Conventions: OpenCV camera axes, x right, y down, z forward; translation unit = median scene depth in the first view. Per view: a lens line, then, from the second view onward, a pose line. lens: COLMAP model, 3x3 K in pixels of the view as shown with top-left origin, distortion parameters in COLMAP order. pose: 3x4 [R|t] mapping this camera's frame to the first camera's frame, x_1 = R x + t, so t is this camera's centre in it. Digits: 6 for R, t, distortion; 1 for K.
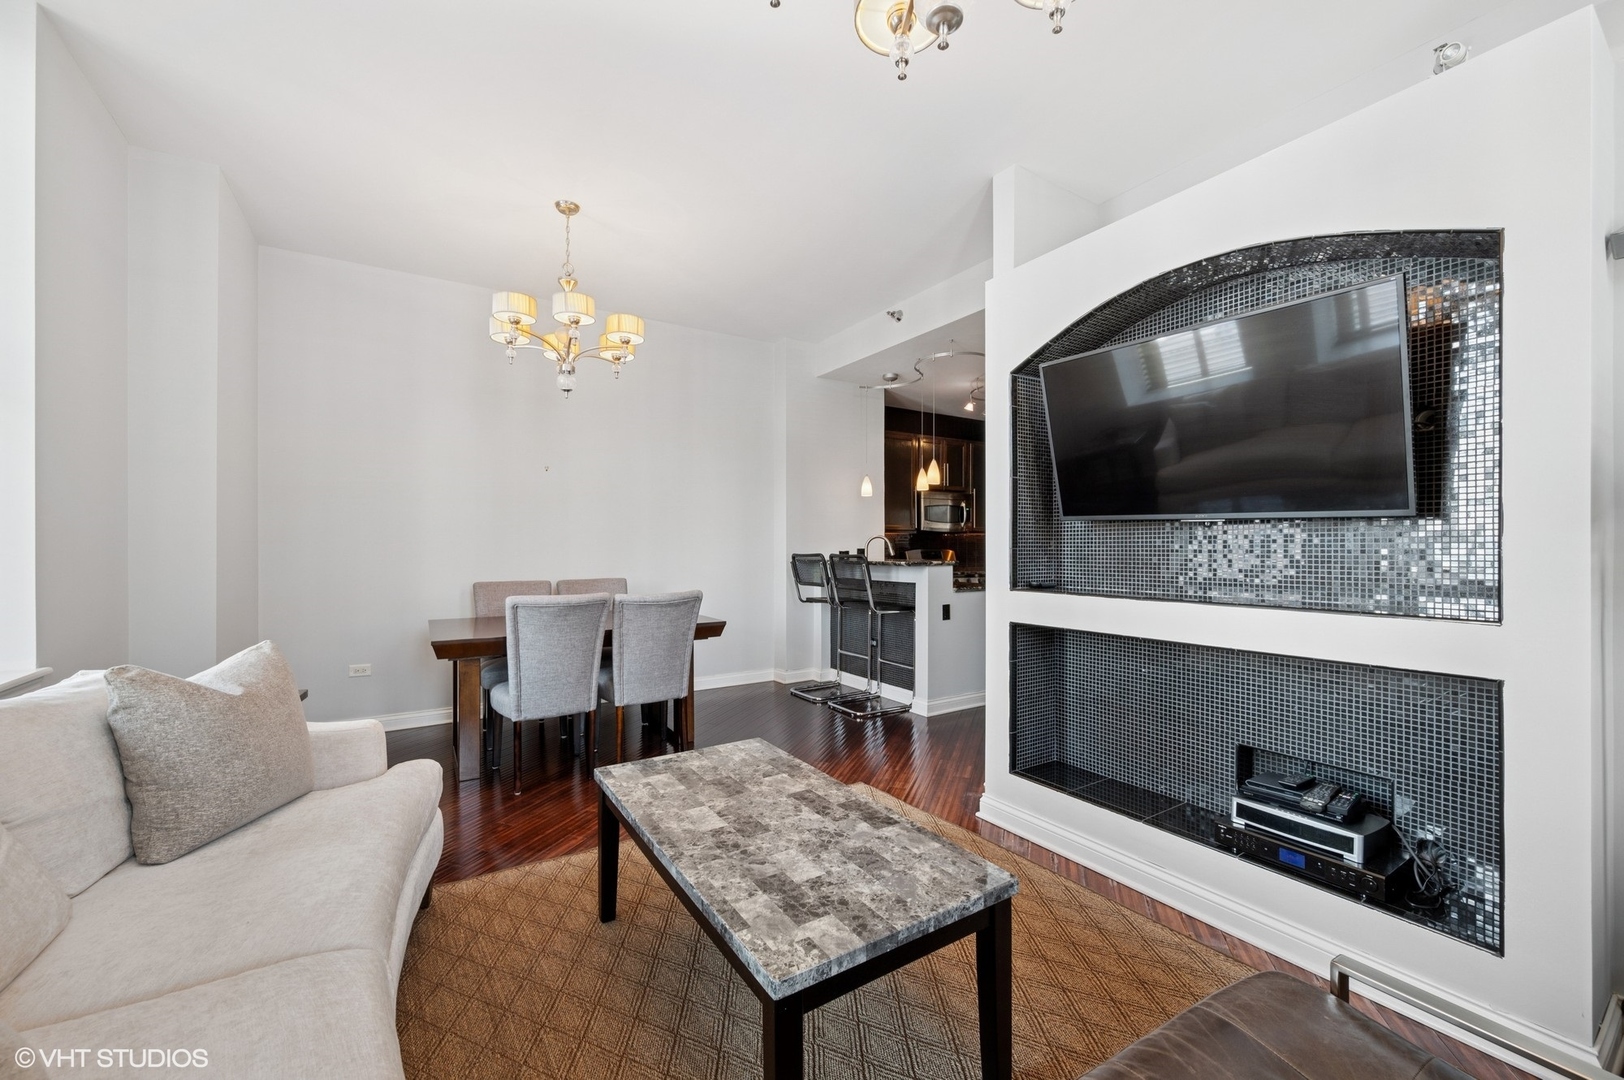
lens RADIAL K [[642.4, 0, 812.0], [0, 642.4, 540.0], [0, 0, 1]] dist [-0.021356, 0.000132]
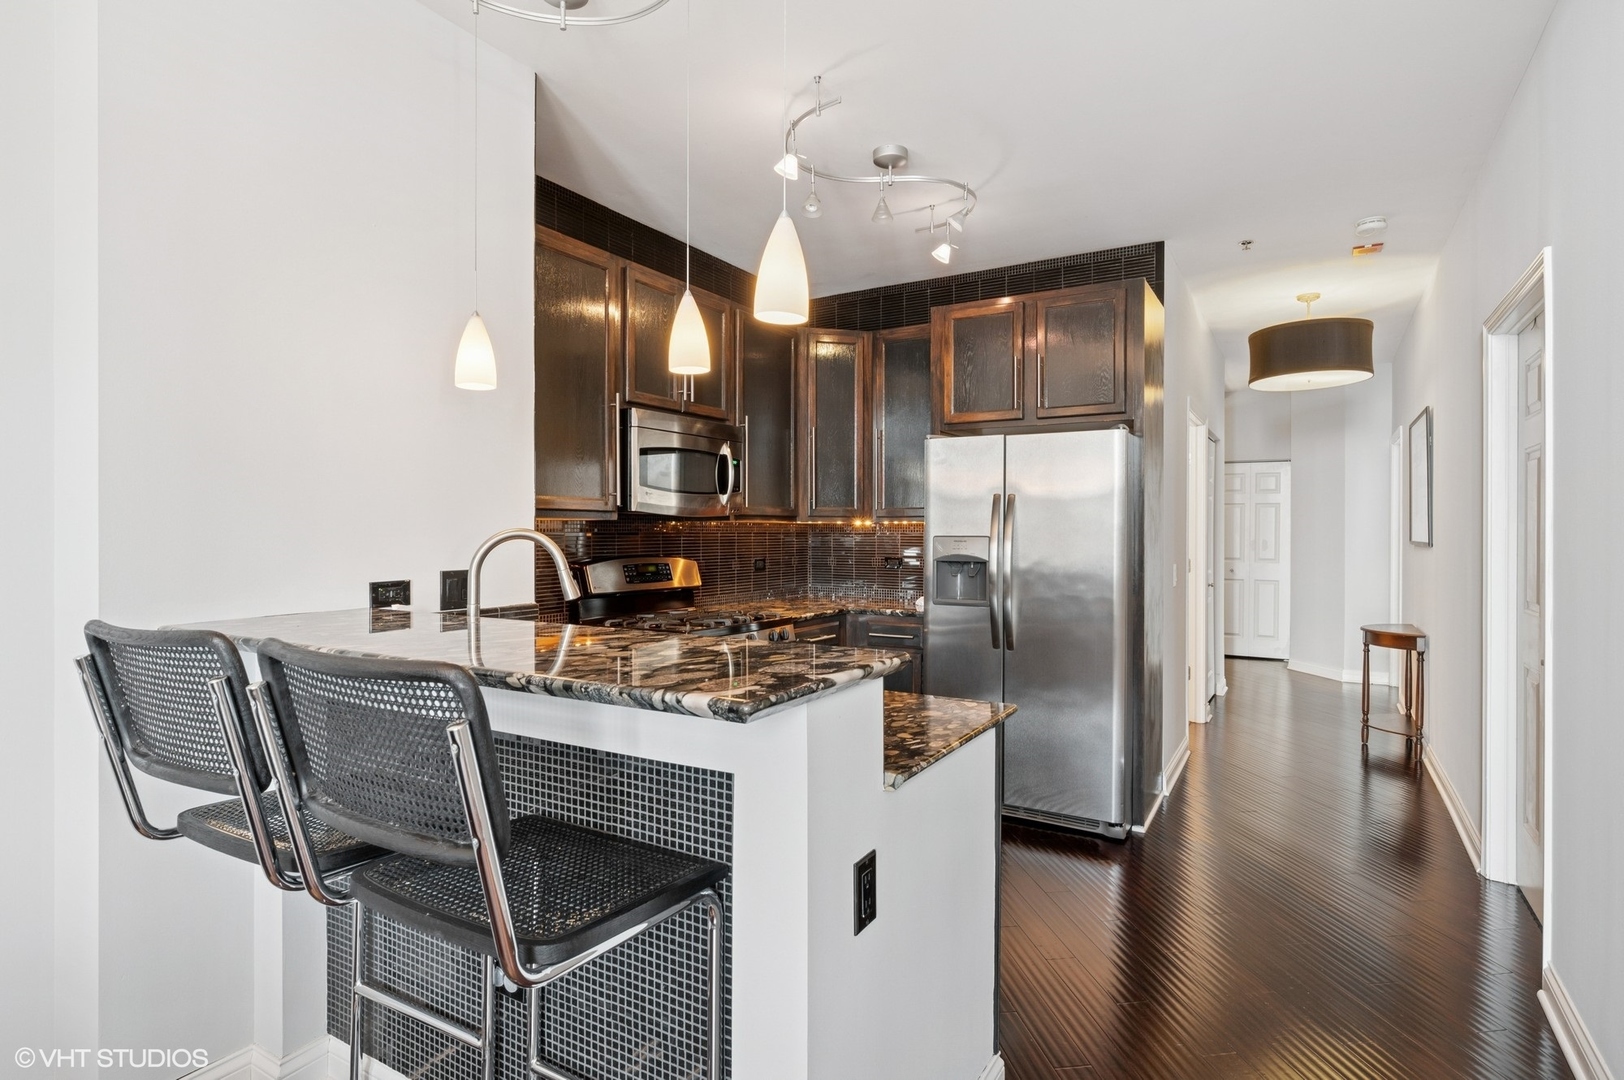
lens RADIAL K [[839.2, 0, 812.0], [0, 839.2, 540.0], [0, 0, 1]] dist [-0.000387, 0.000195]
pose [[0.895427, -0.003052, 0.445199, 0.067223], [-0.005564, 0.999822, 0.018045, -0.011632], [-0.445174, -0.018635, 0.895250, 0.759324]]
